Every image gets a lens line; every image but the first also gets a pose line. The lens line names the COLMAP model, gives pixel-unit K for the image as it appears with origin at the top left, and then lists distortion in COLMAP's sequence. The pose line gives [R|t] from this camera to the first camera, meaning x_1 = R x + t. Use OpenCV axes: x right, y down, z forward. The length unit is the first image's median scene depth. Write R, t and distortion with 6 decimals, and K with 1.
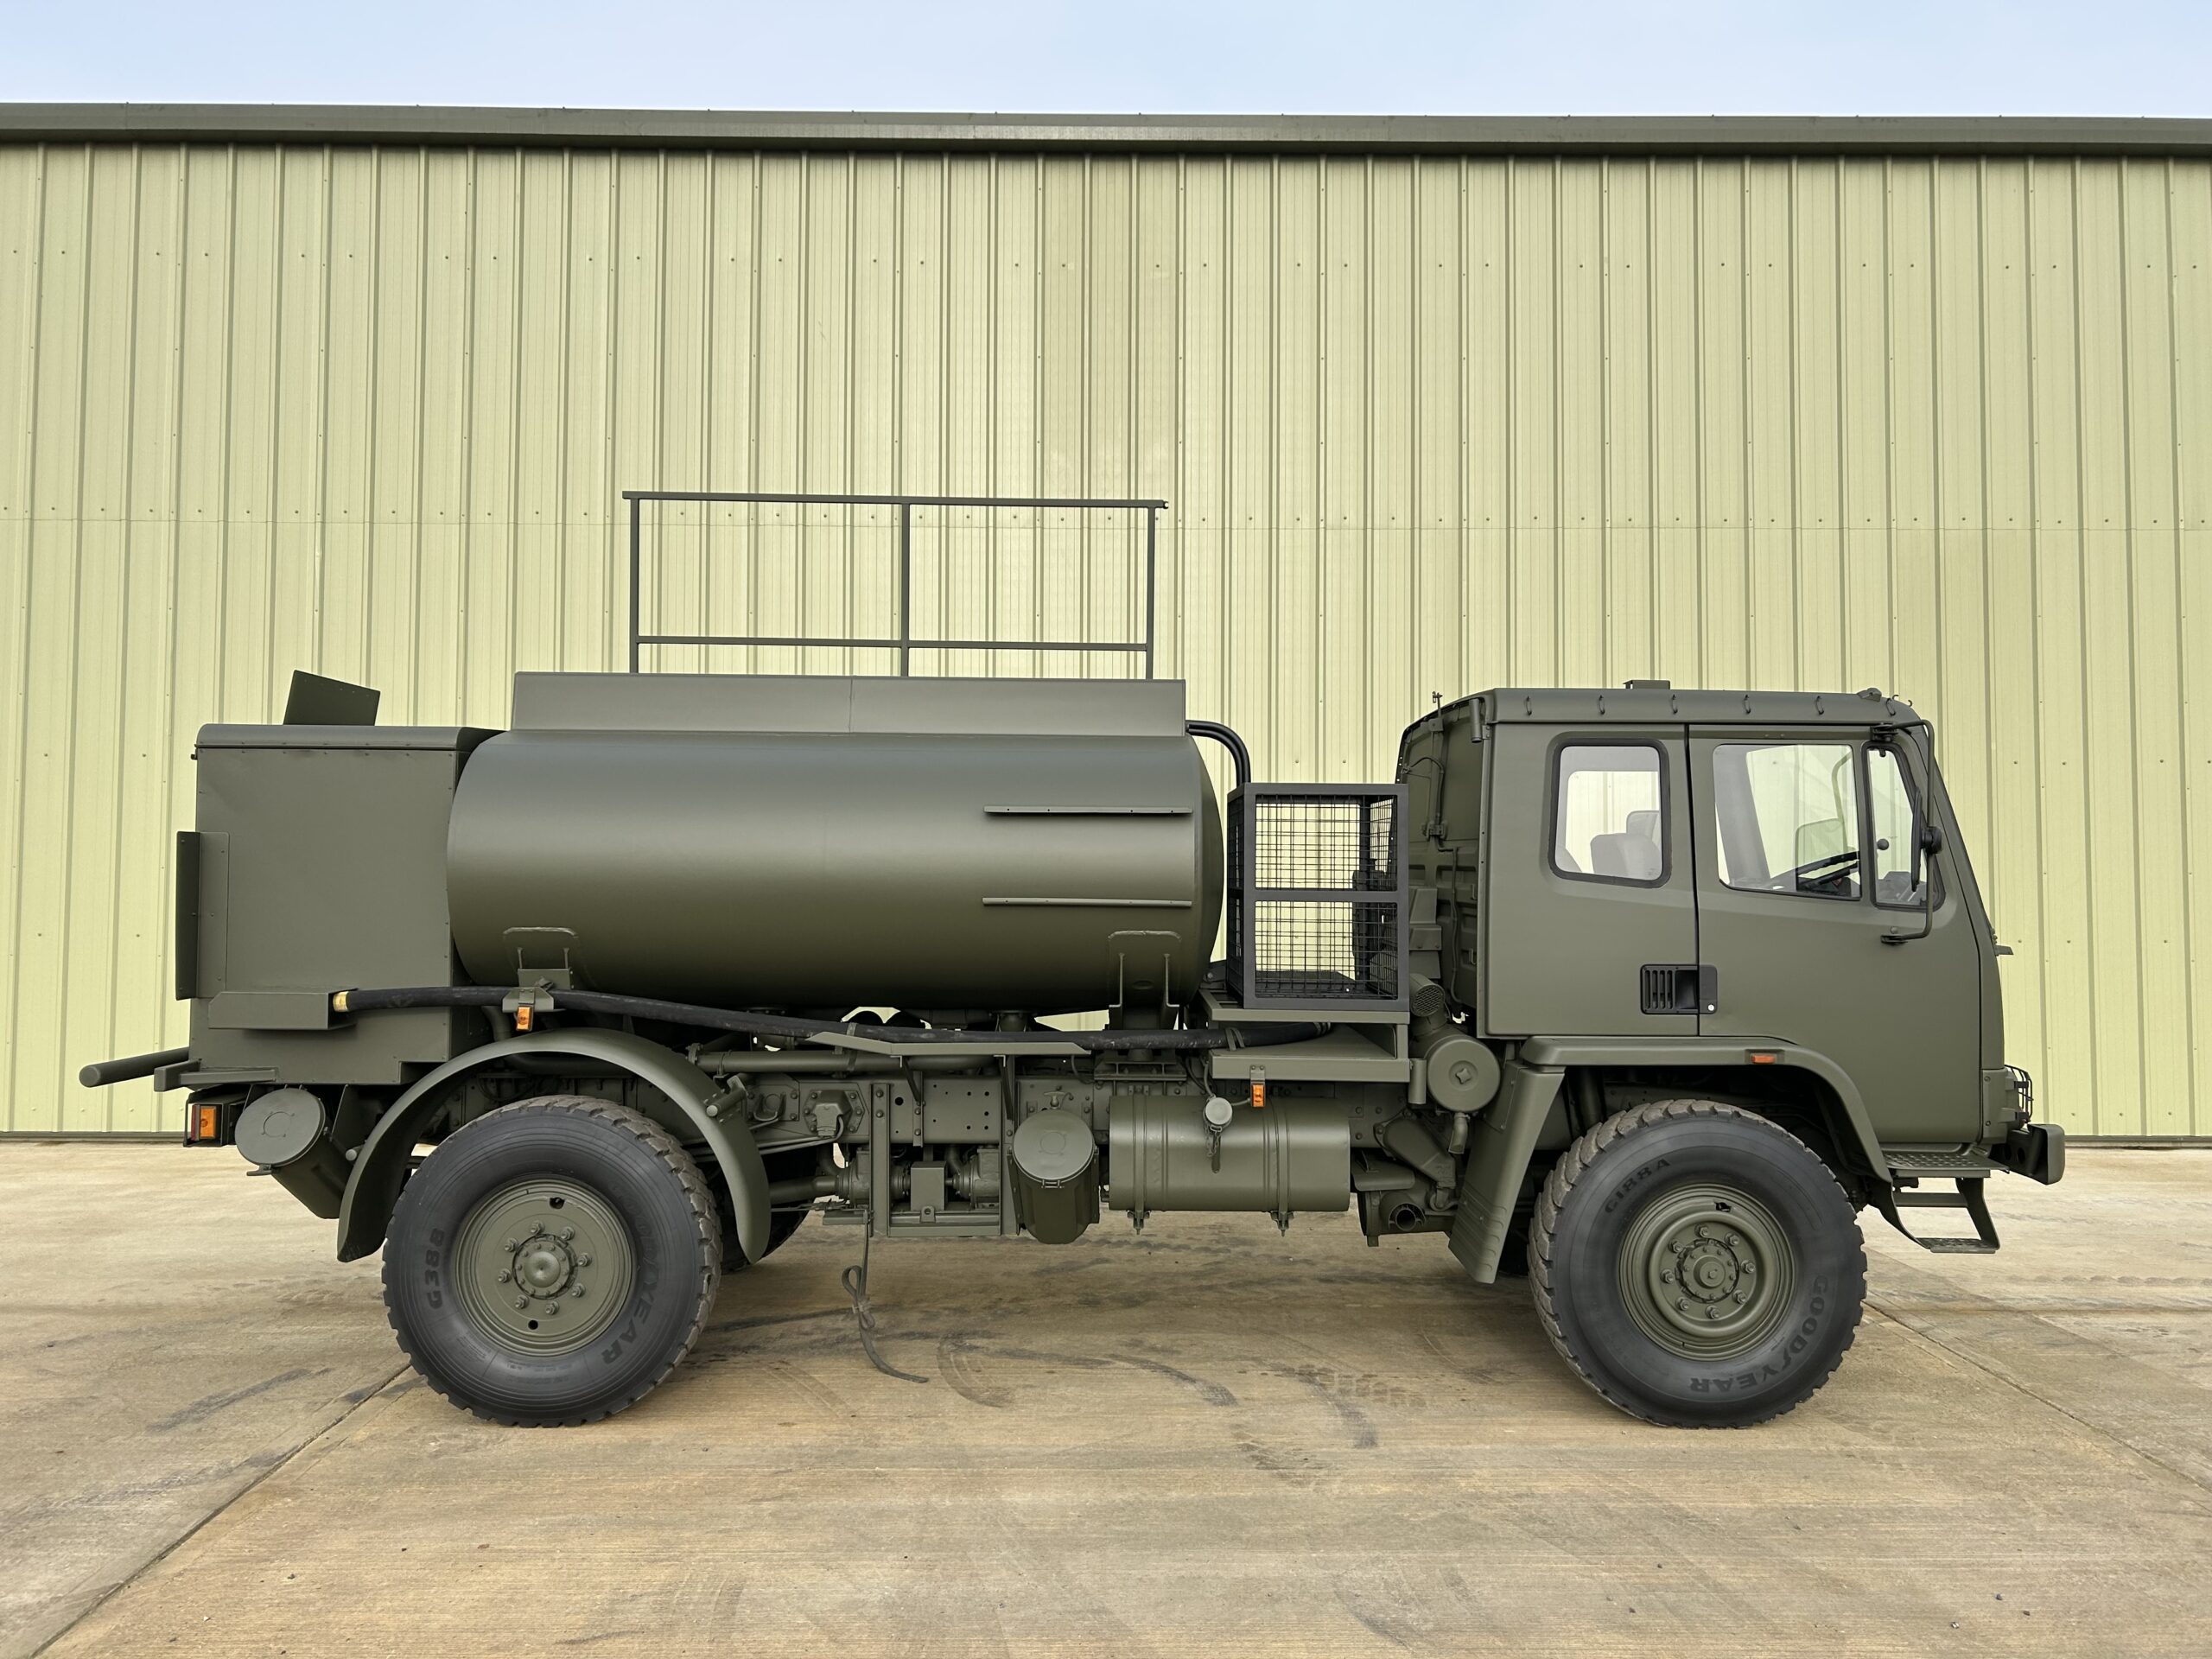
lens RADIAL K [[1681.2, 0, 1105.8], [0, 1681.2, 812.4], [0, 0, 1]] dist [0.049646, -0.052429]
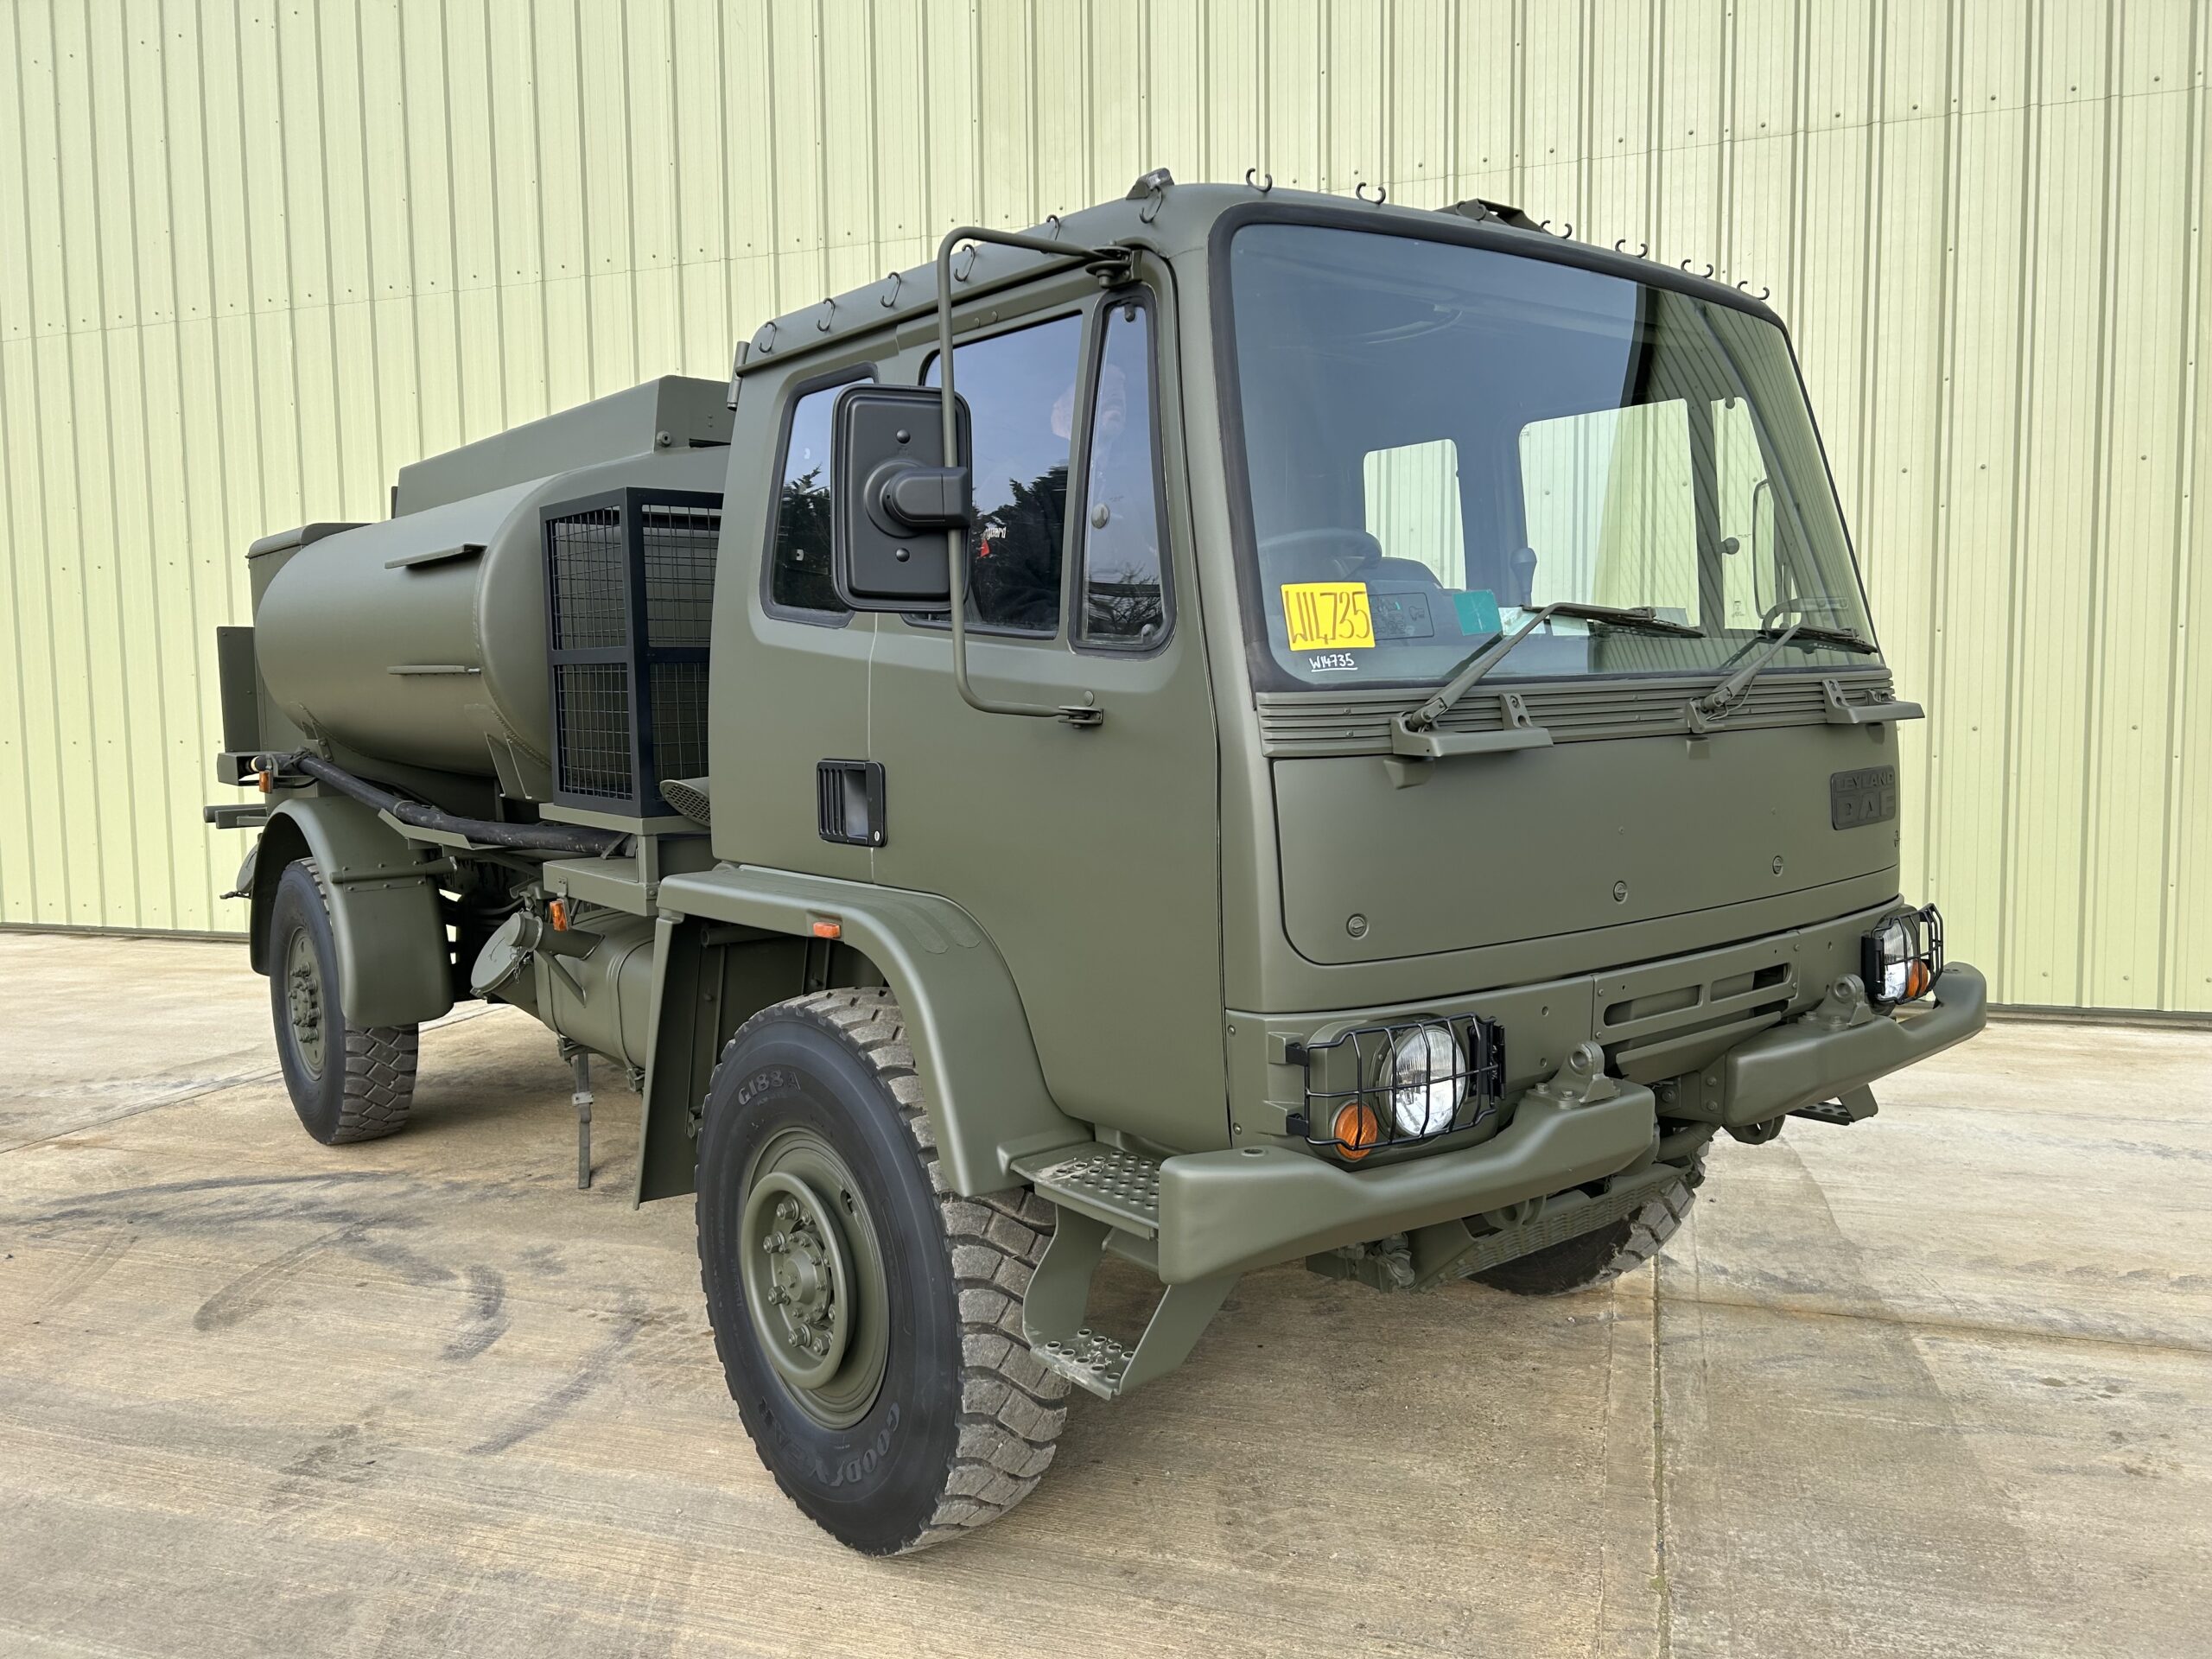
lens RADIAL K [[1681.2, 0, 1092.9], [0, 1681.2, 832.4], [0, 0, 1]] dist [0.049646, -0.052429]
pose [[0.940001, 0.009907, -0.341028, 0.578153], [0.032696, 0.992361, 0.118953, 0.045746], [0.339601, -0.122966, 0.932497, 0.436436]]
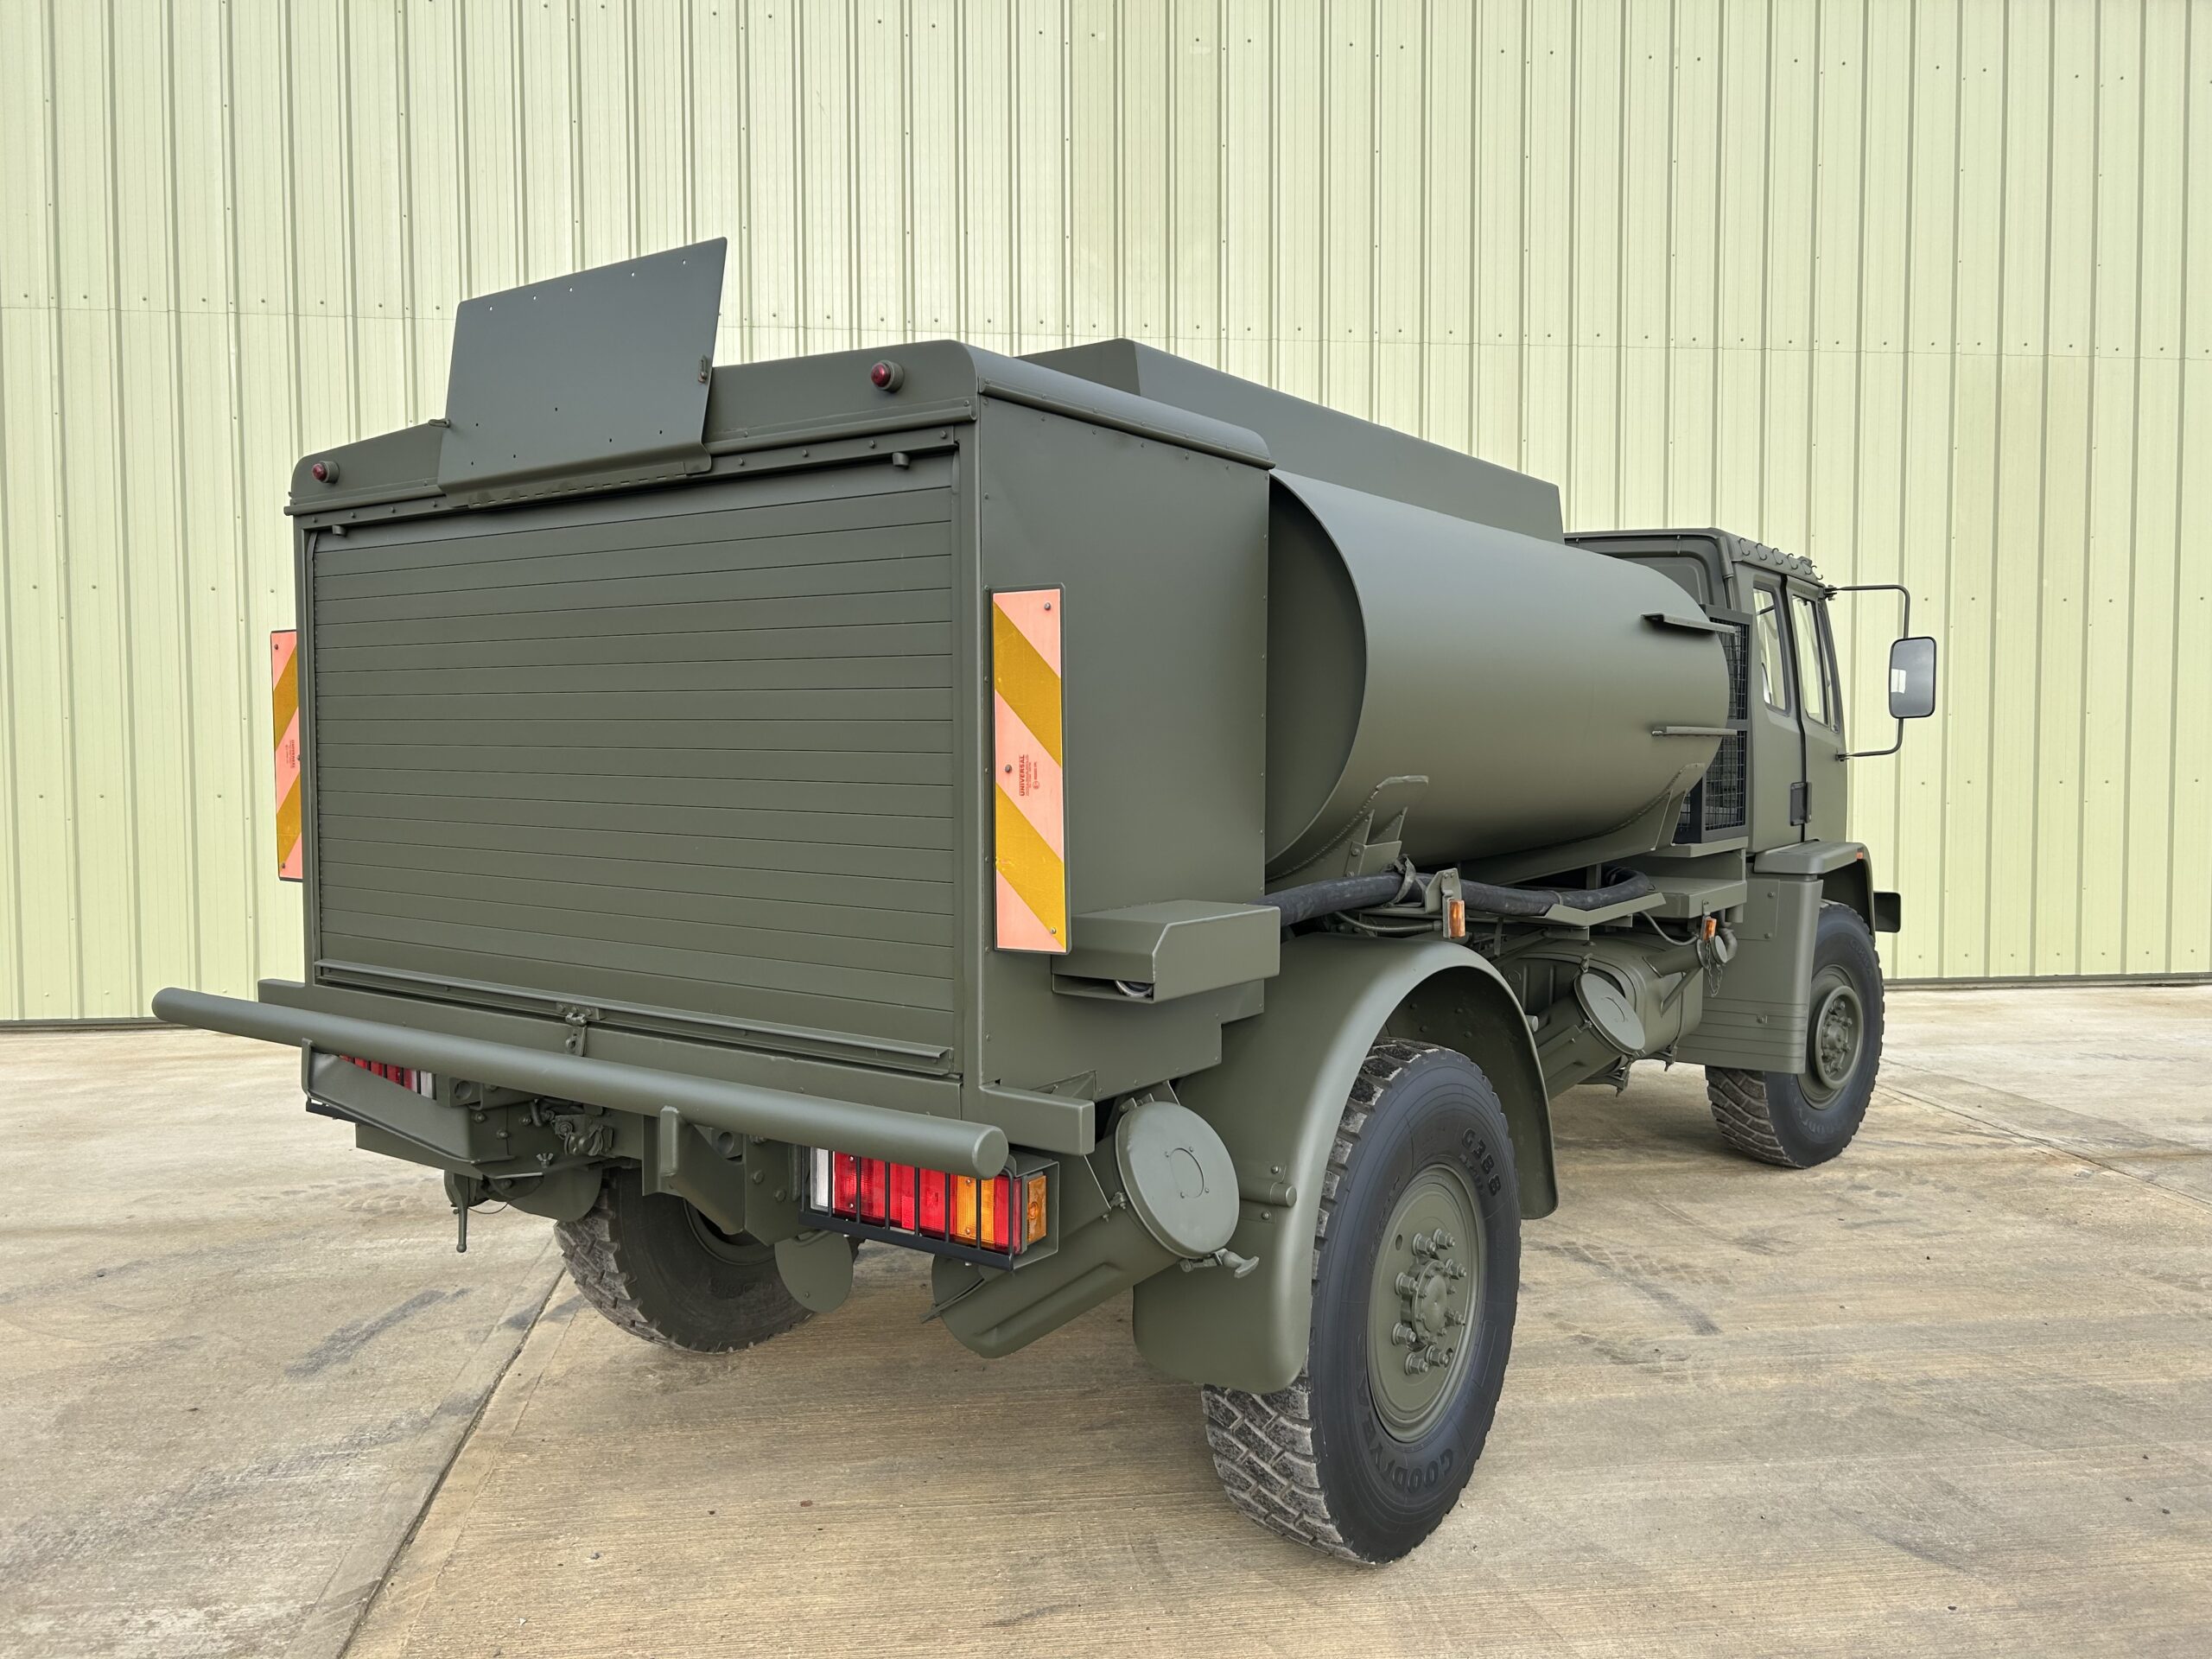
lens RADIAL K [[1681.2, 0, 1100.8], [0, 1681.2, 833.3], [0, 0, 1]] dist [0.049646, -0.052429]
pose [[0.994055, -0.012962, 0.108102, -0.244082], [0.002848, 0.995644, 0.093190, 0.023115], [-0.108839, -0.092328, 0.989762, 0.154636]]
